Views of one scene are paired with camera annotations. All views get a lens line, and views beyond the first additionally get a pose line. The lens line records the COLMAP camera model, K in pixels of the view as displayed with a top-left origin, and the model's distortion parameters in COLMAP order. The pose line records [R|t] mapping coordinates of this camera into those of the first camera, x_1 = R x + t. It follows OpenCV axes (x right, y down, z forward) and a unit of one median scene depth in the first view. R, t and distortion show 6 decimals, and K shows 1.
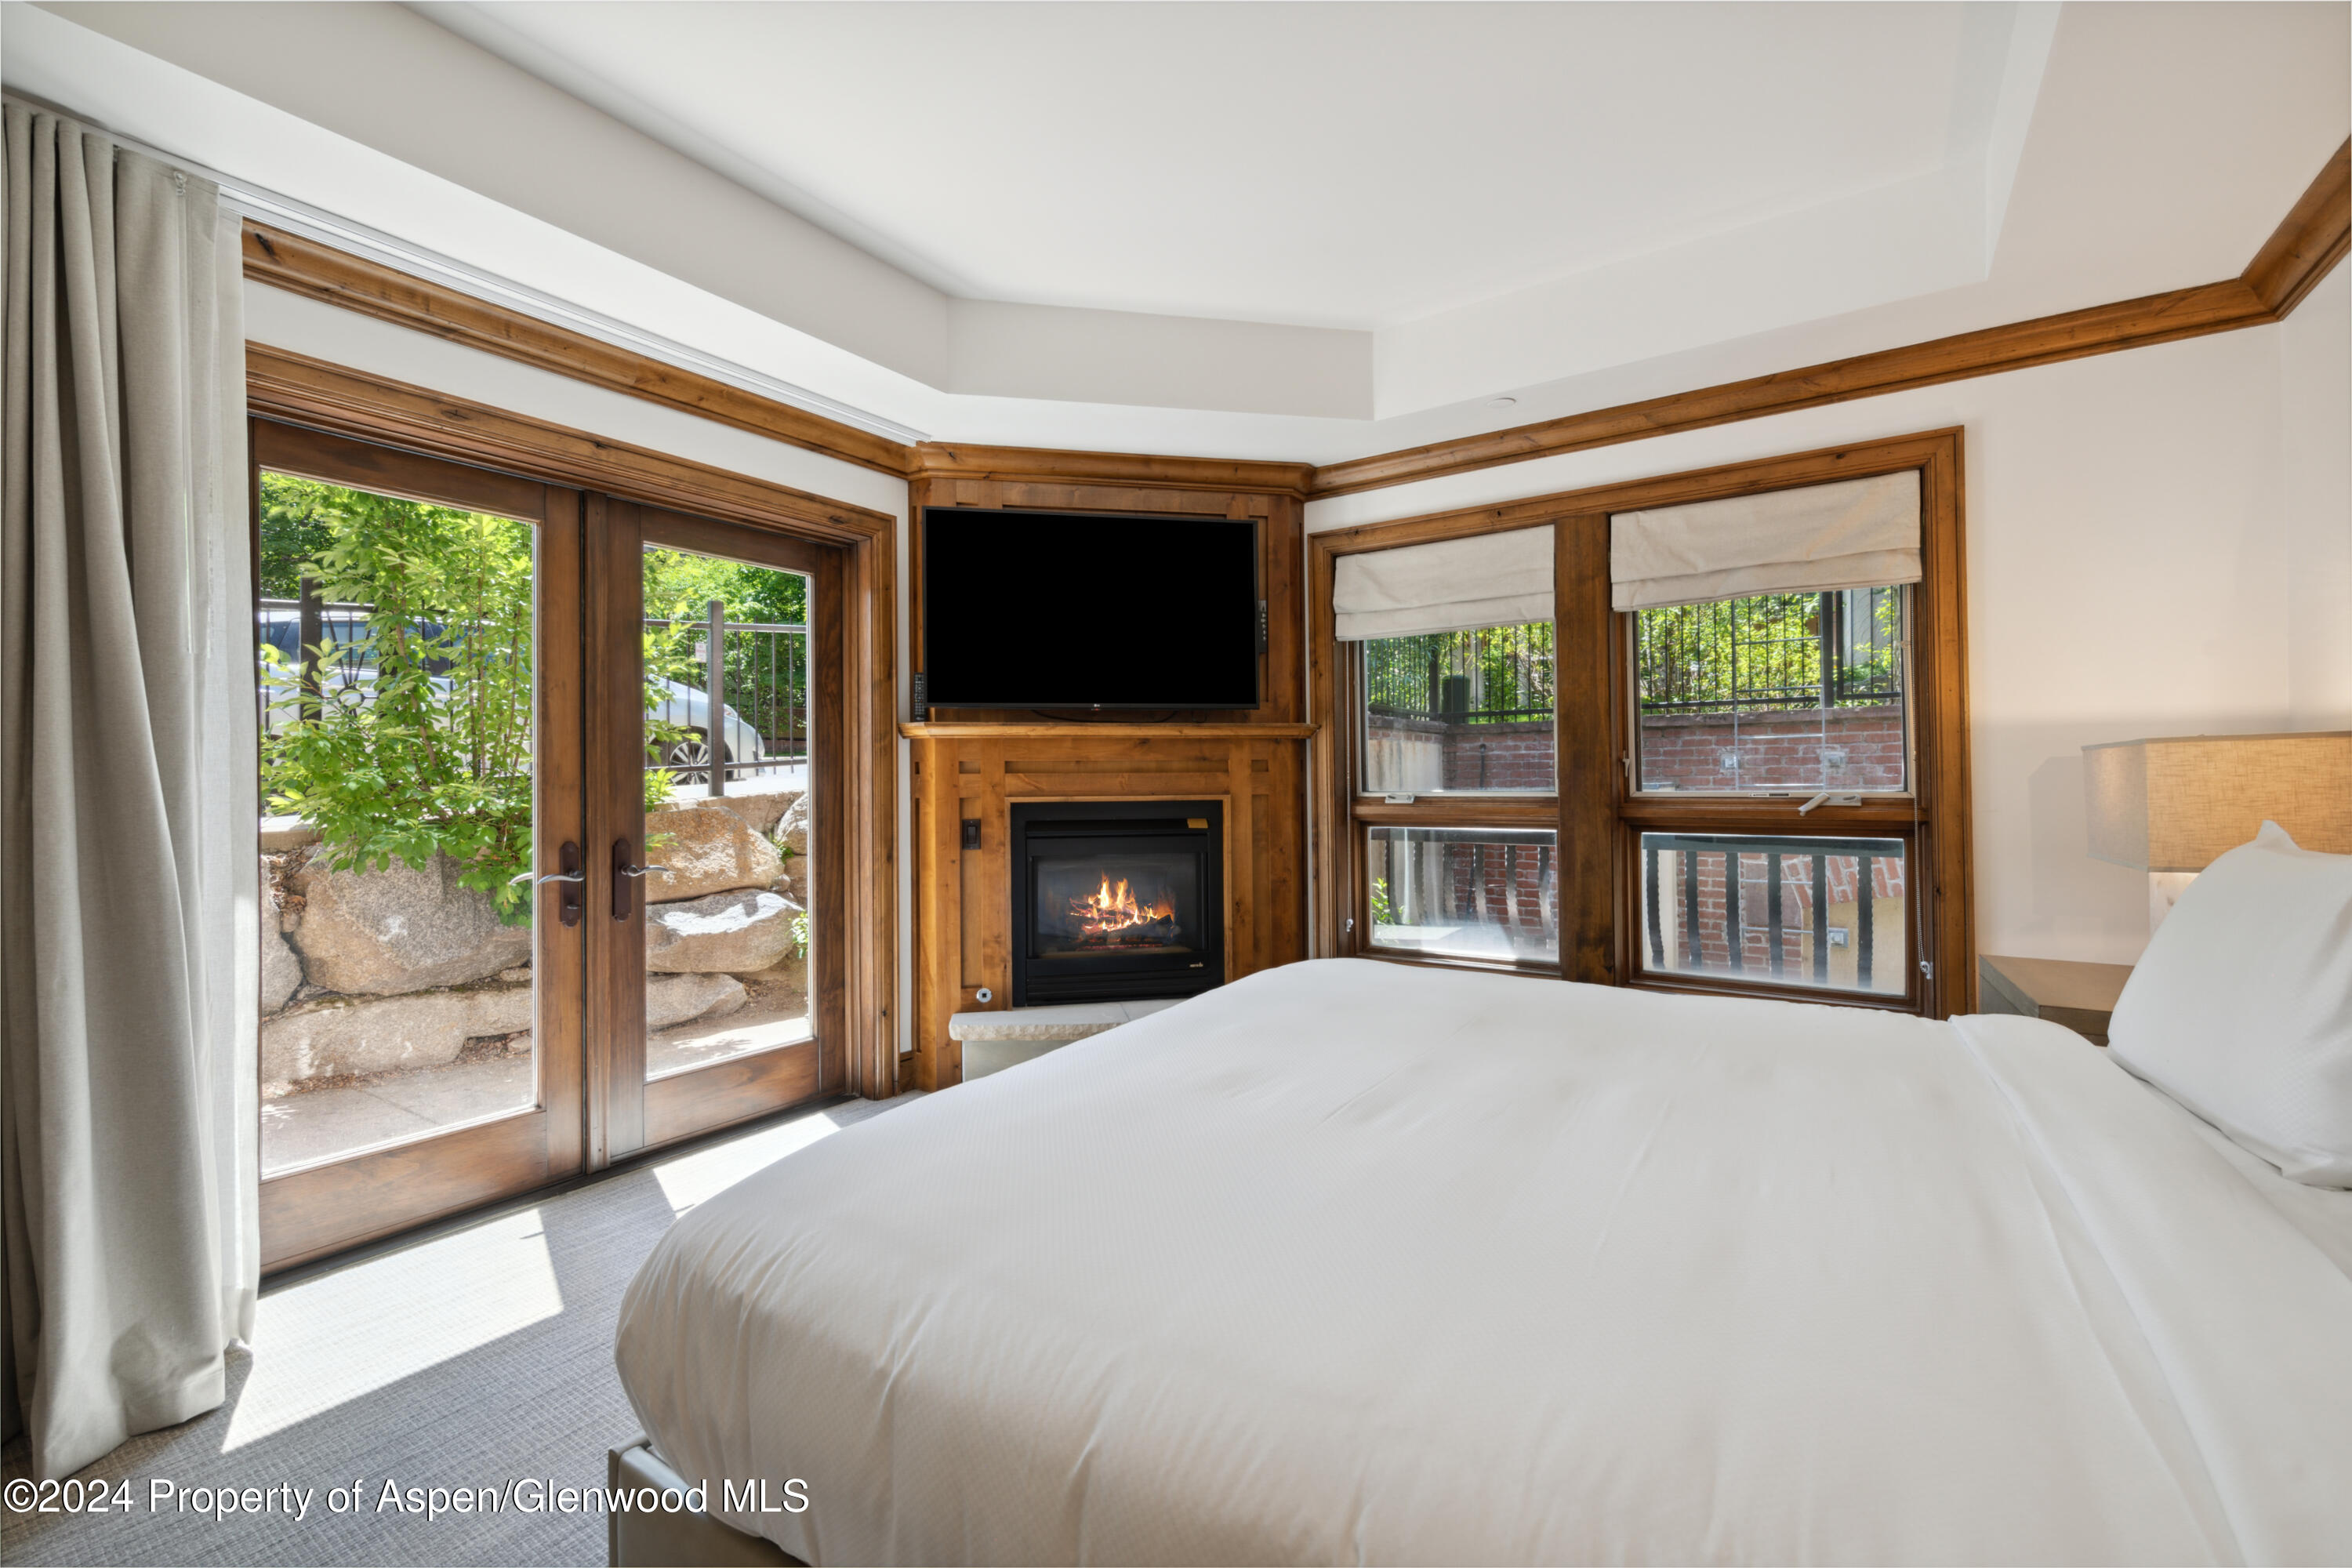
lens RADIAL K [[965.2, 0, 1162.7], [0, 965.2, 778.0], [0, 0, 1]] dist [0.001099, -0.000773]
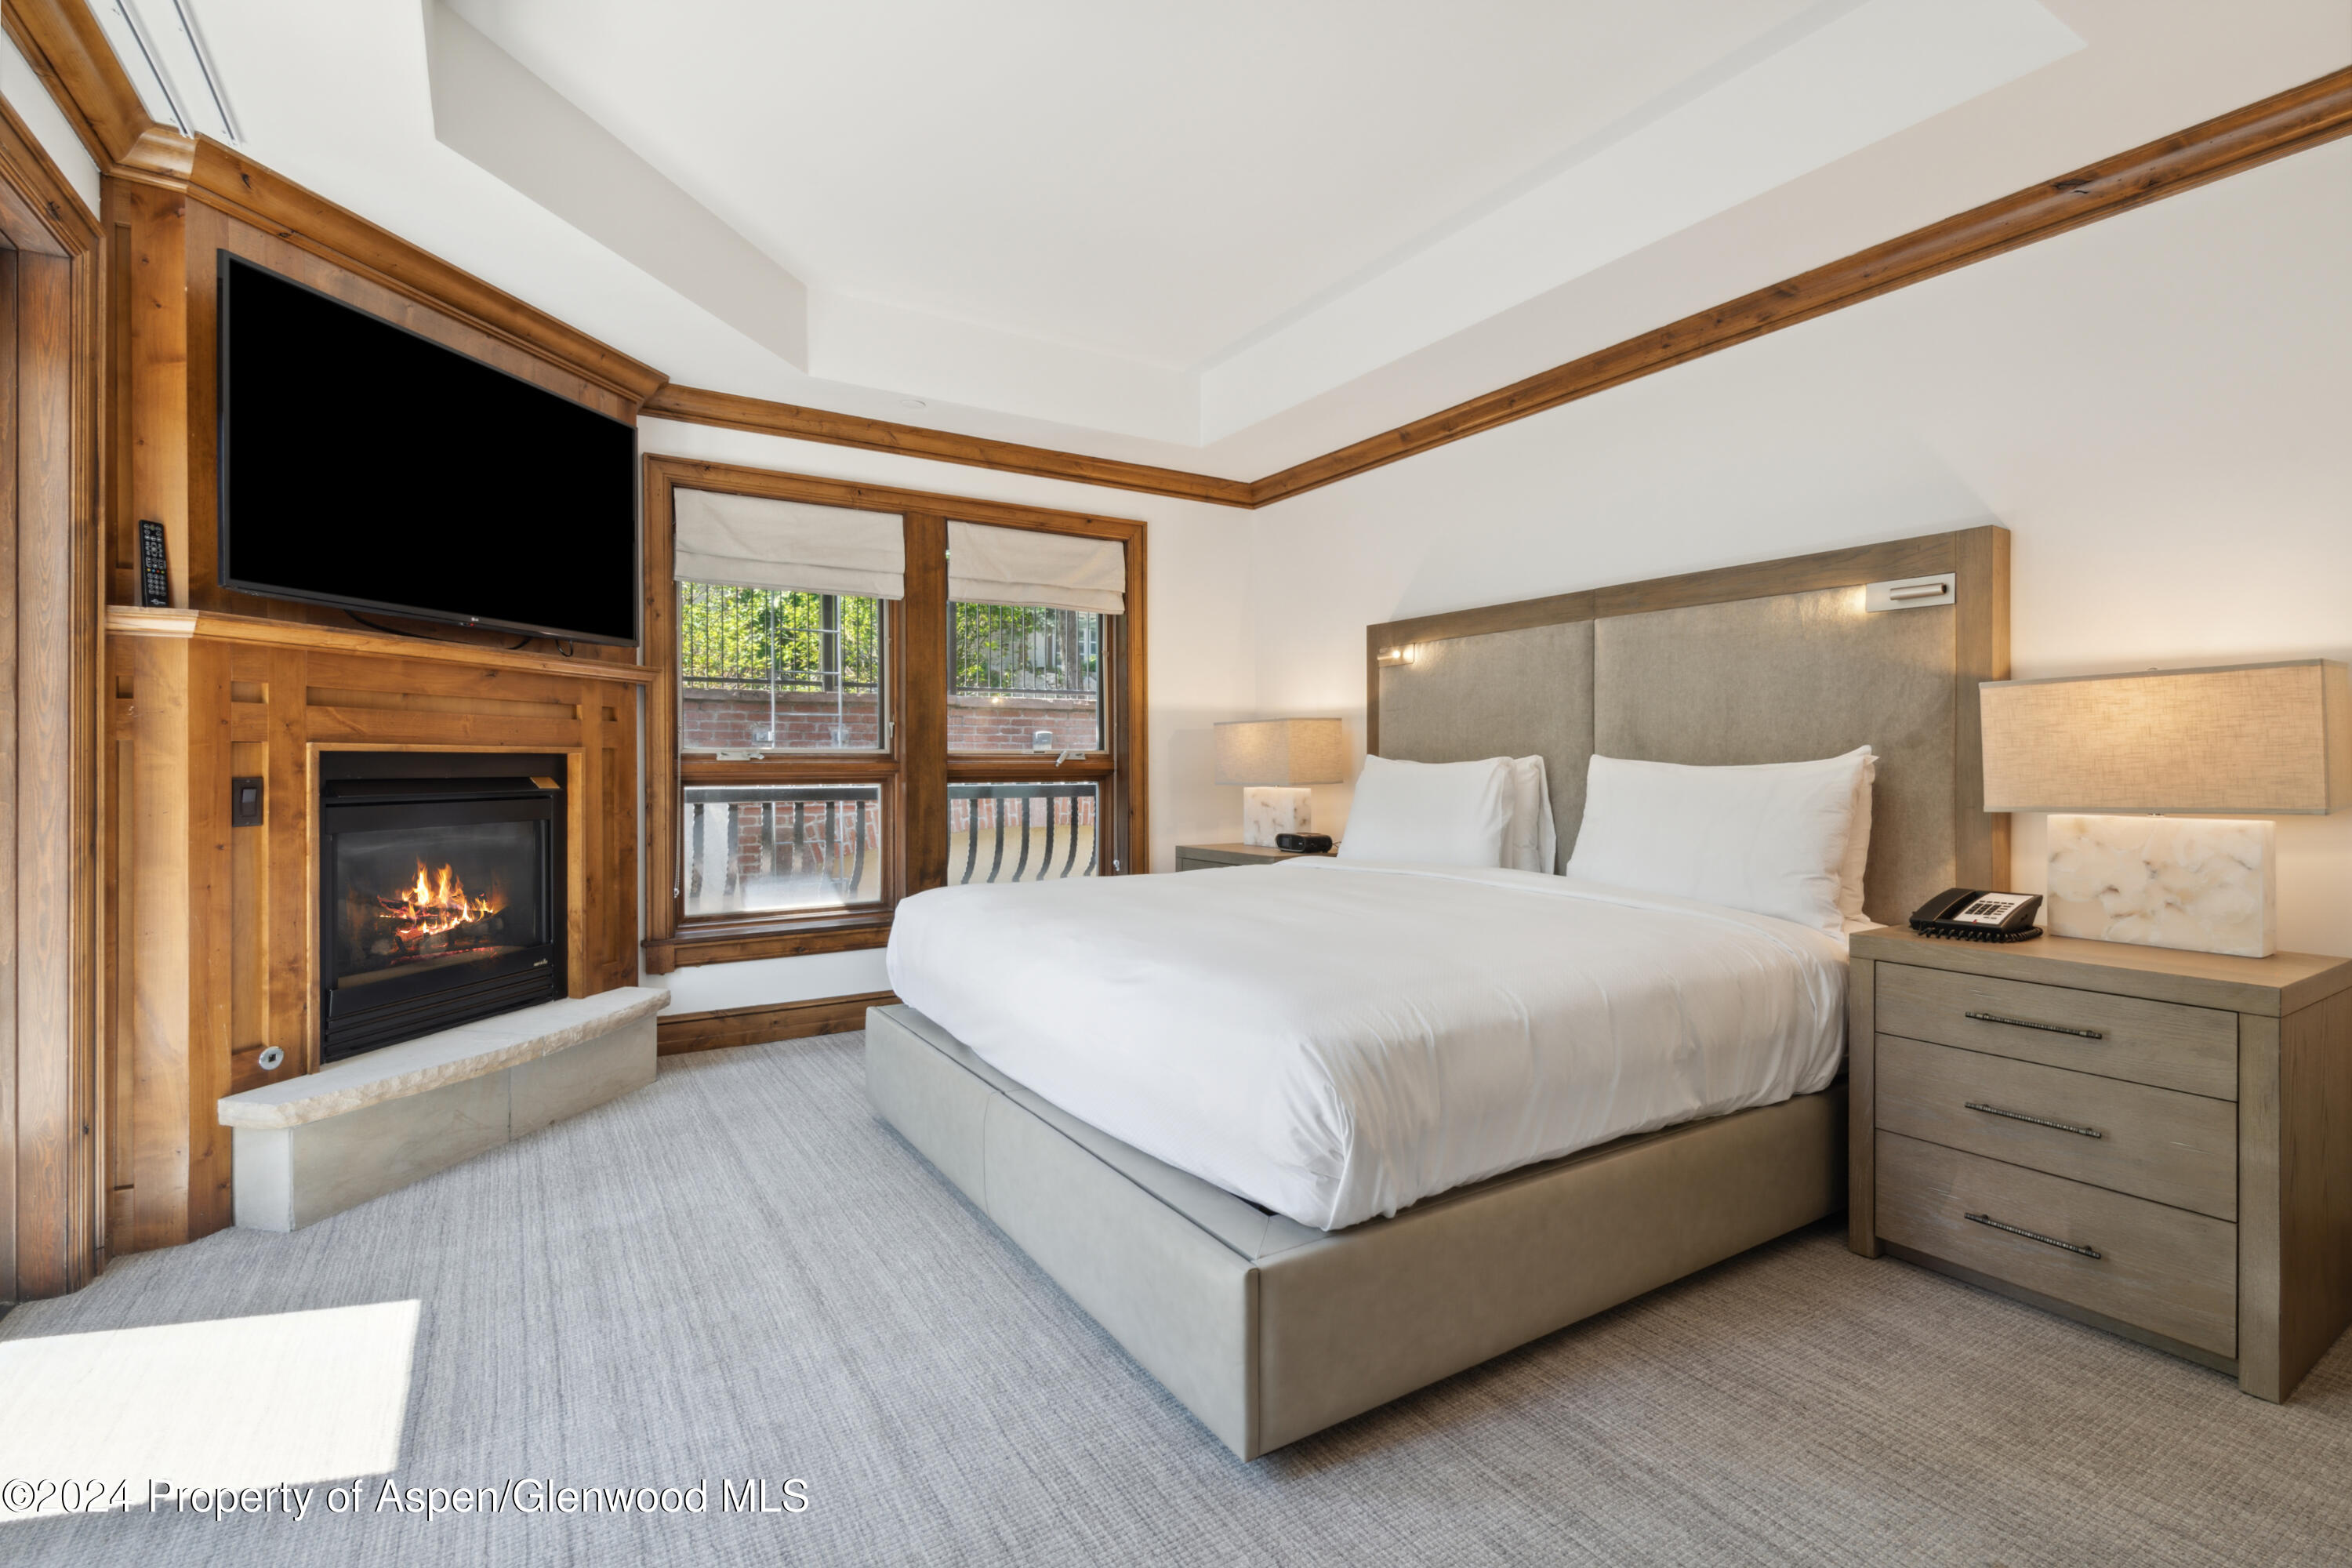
lens RADIAL K [[990.4, 0, 1240.0], [0, 990.4, 754.0], [0, 0, 1]] dist [-0.000186, -0.000283]
pose [[0.397364, 0.011257, 0.917592, -0.520727], [-0.004264, 0.999937, -0.010421, 0.031804], [-0.917651, 0.000228, 0.397386, 0.168637]]
